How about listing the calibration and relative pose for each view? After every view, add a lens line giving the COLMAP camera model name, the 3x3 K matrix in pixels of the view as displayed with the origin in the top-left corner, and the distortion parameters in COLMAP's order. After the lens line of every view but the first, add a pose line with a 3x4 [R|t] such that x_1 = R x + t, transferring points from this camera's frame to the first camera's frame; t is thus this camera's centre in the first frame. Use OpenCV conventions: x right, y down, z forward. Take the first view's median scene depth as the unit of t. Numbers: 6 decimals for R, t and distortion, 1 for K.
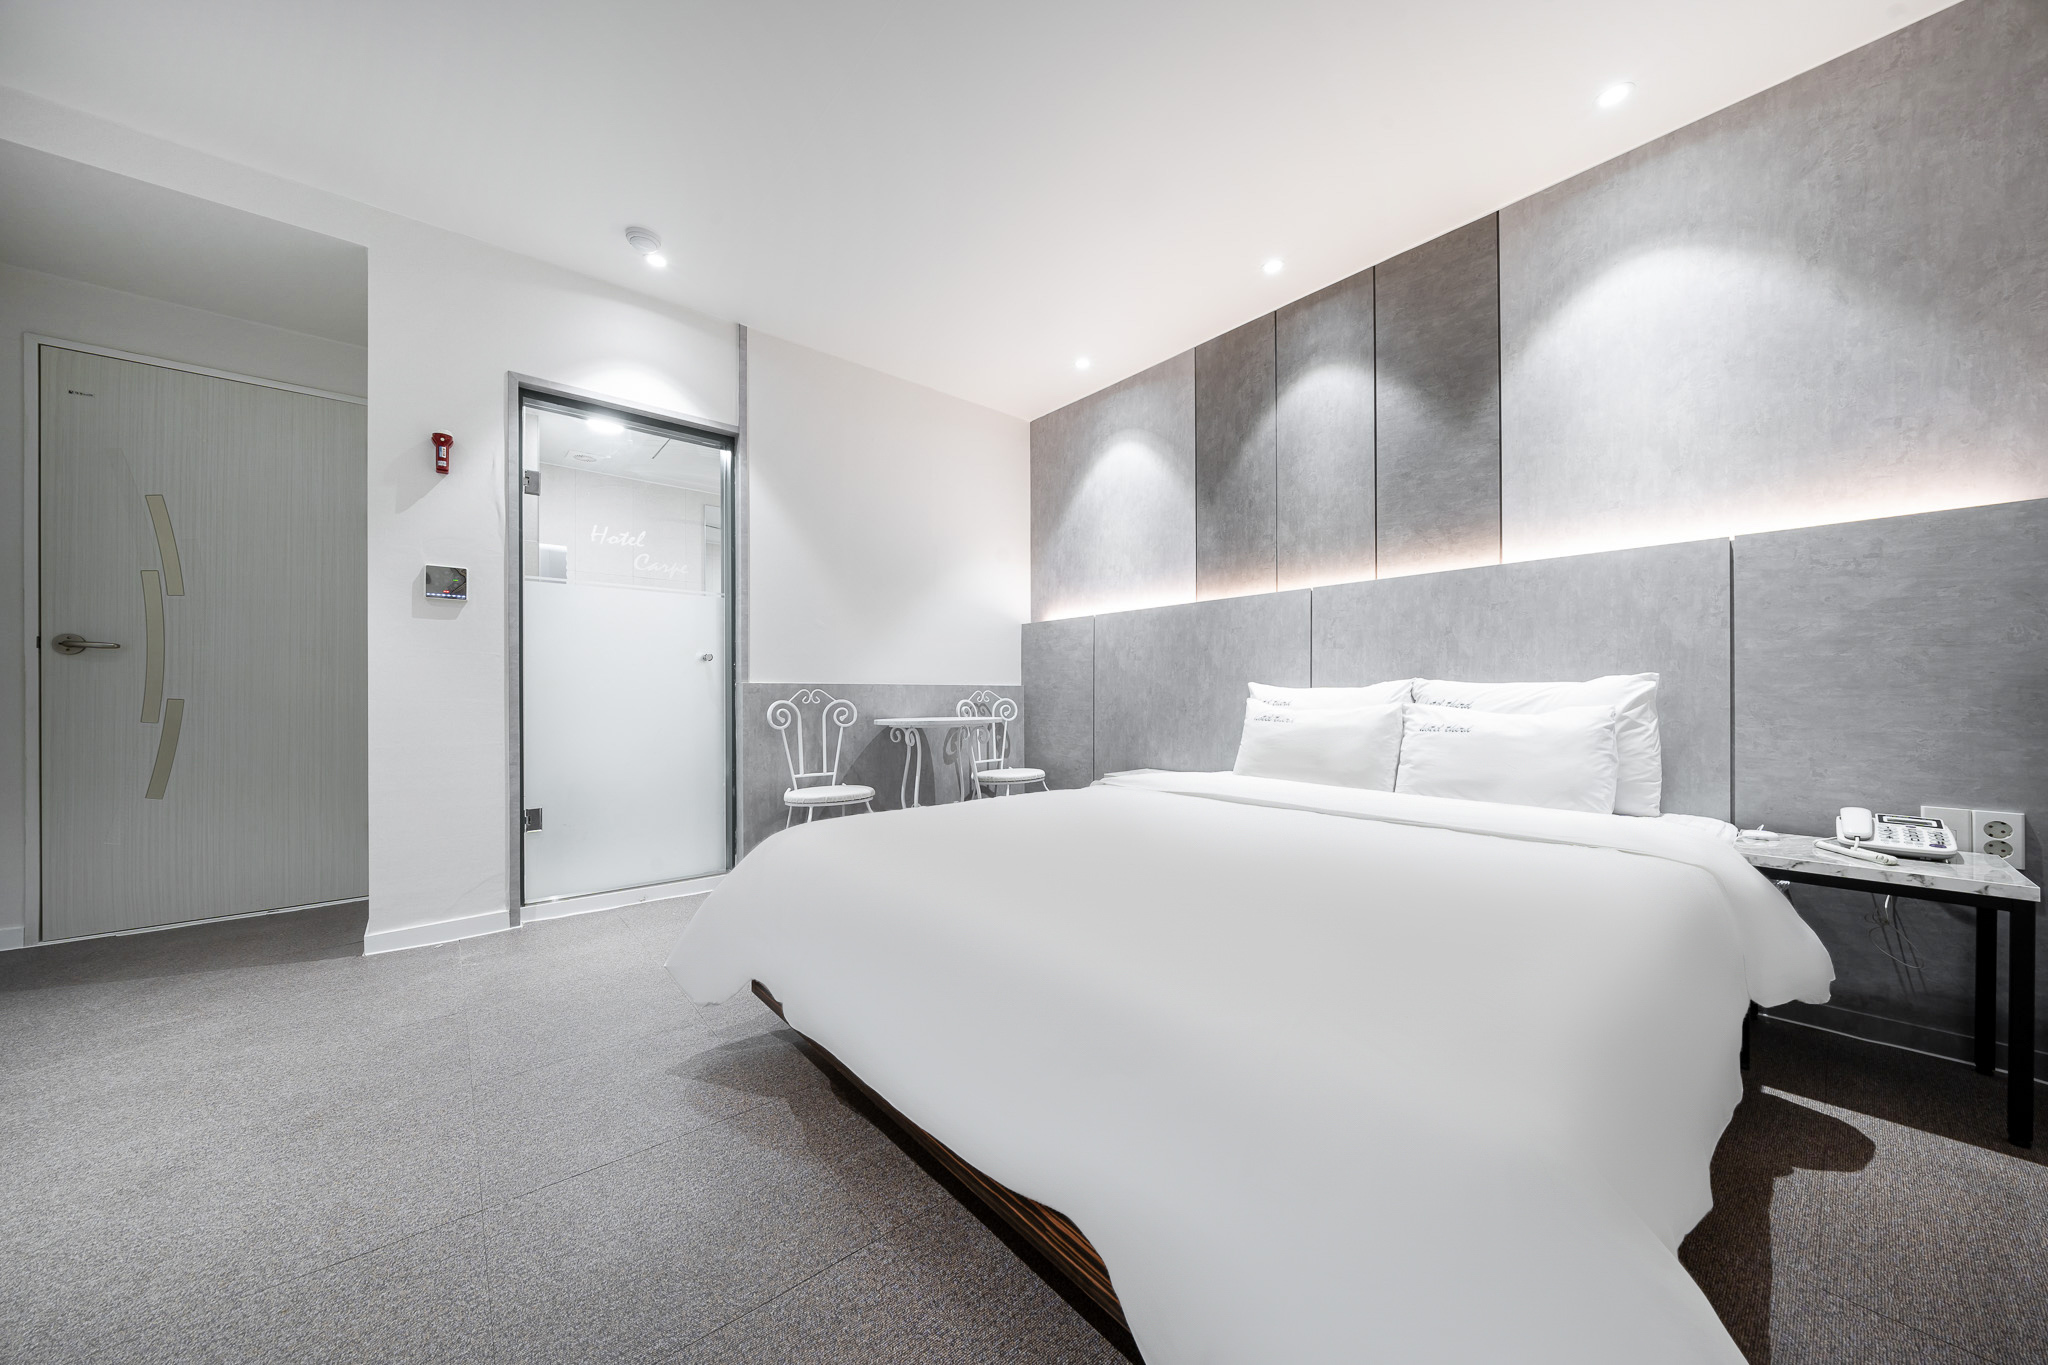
lens RADIAL K [[703.2, 0, 1012.8], [0, 703.2, 688.1], [0, 0, 1]] dist [0.006844, -0.000095]
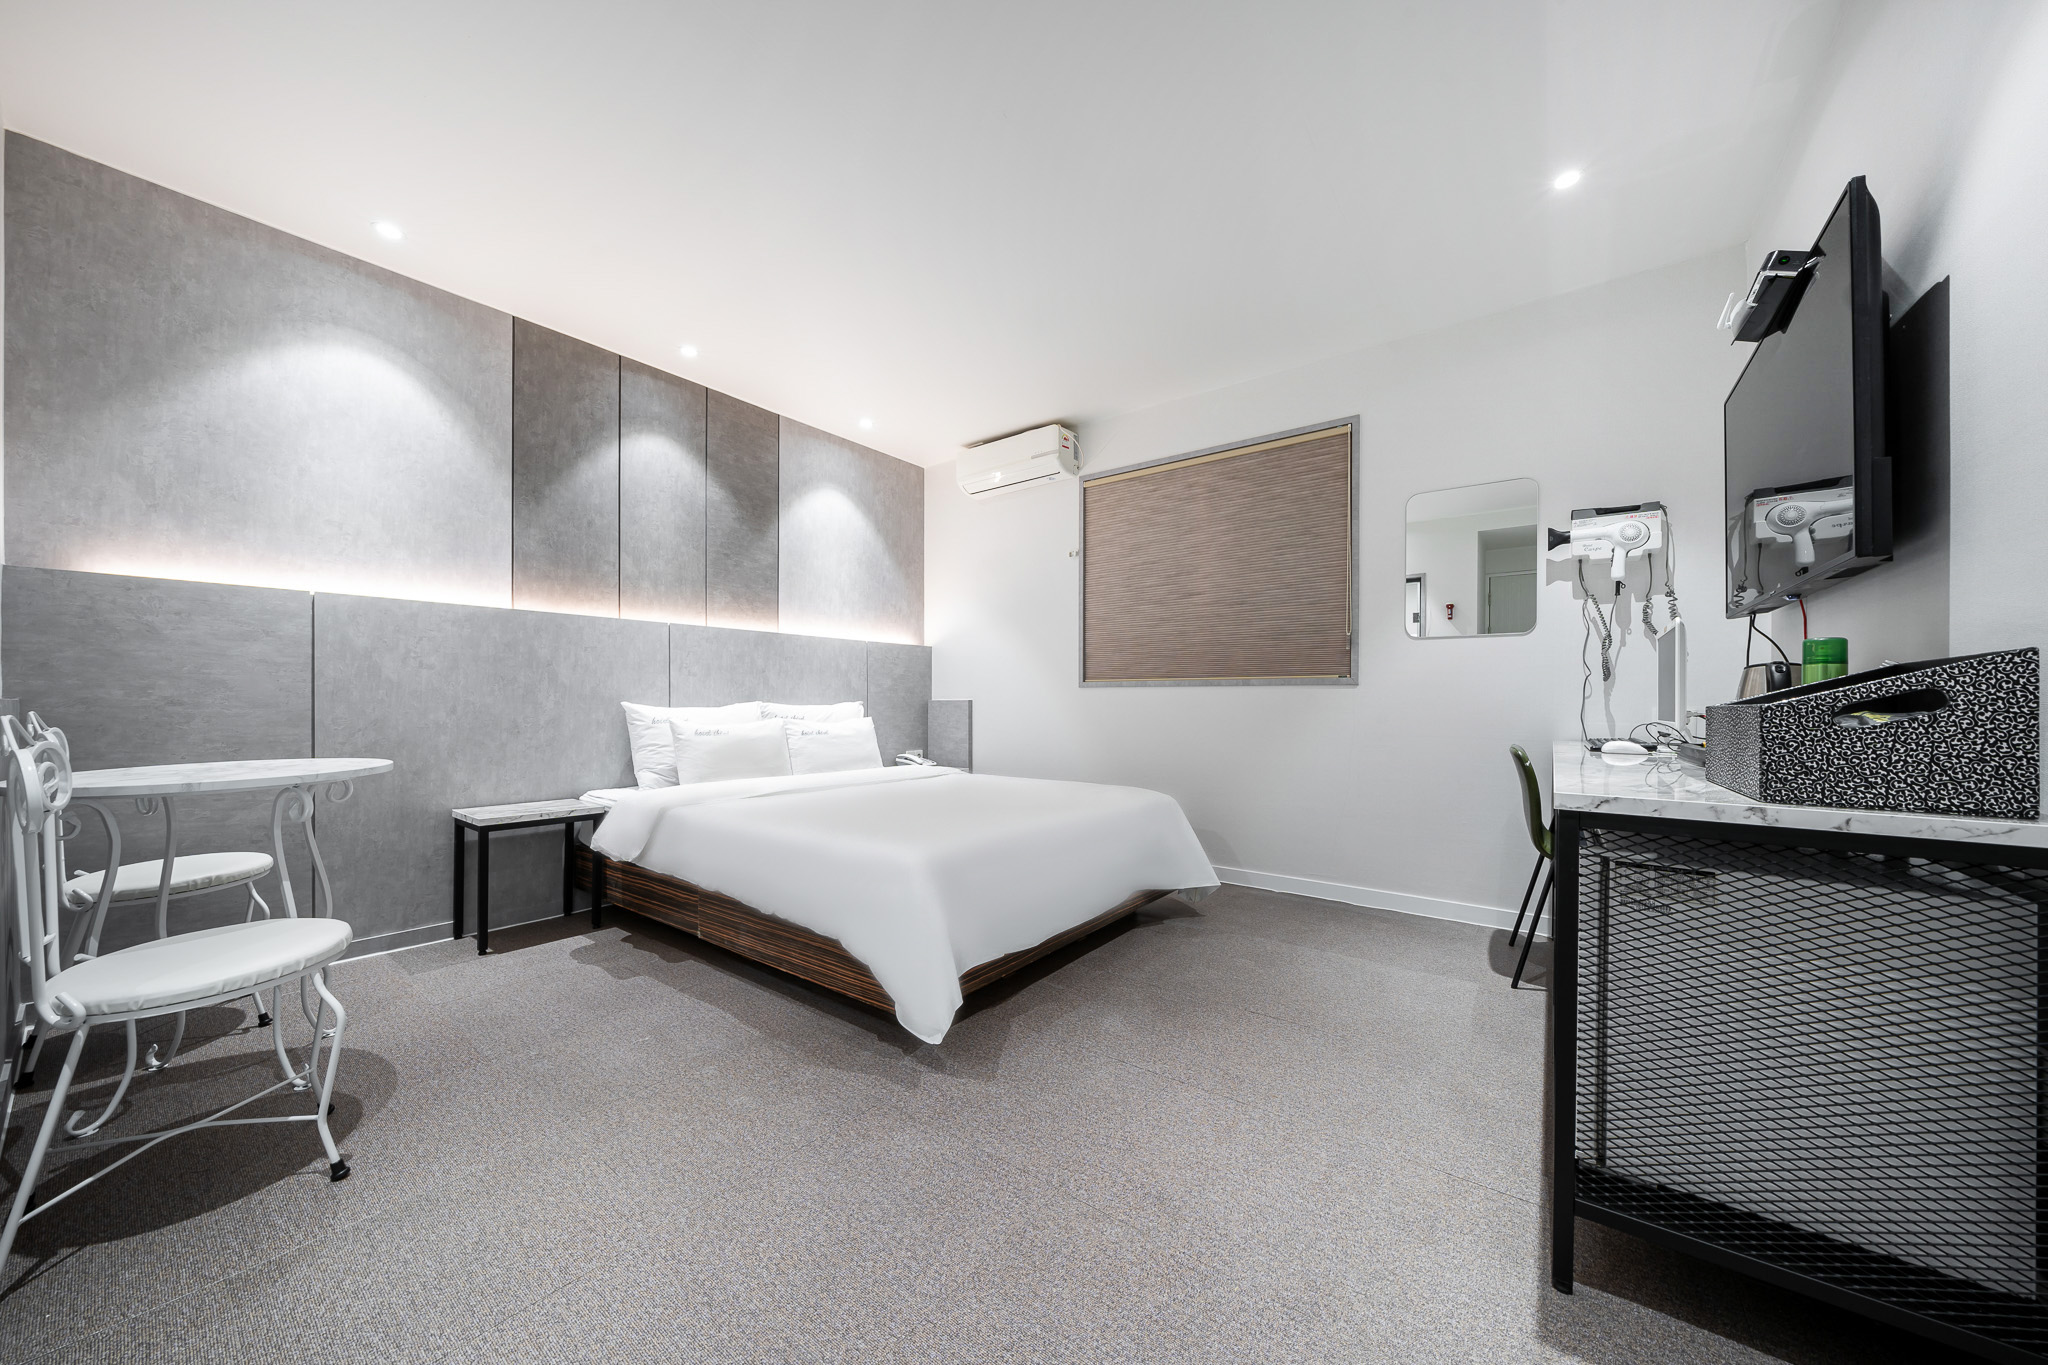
lens RADIAL K [[703.2, 0, 1017.2], [0, 703.2, 701.6], [0, 0, 1]] dist [0.006844, -0.000095]
pose [[-0.200174, 0.004842, 0.979748, -0.810124], [-0.010283, 0.999922, -0.007043, -0.006993], [-0.979706, -0.011485, -0.200109, 0.626373]]
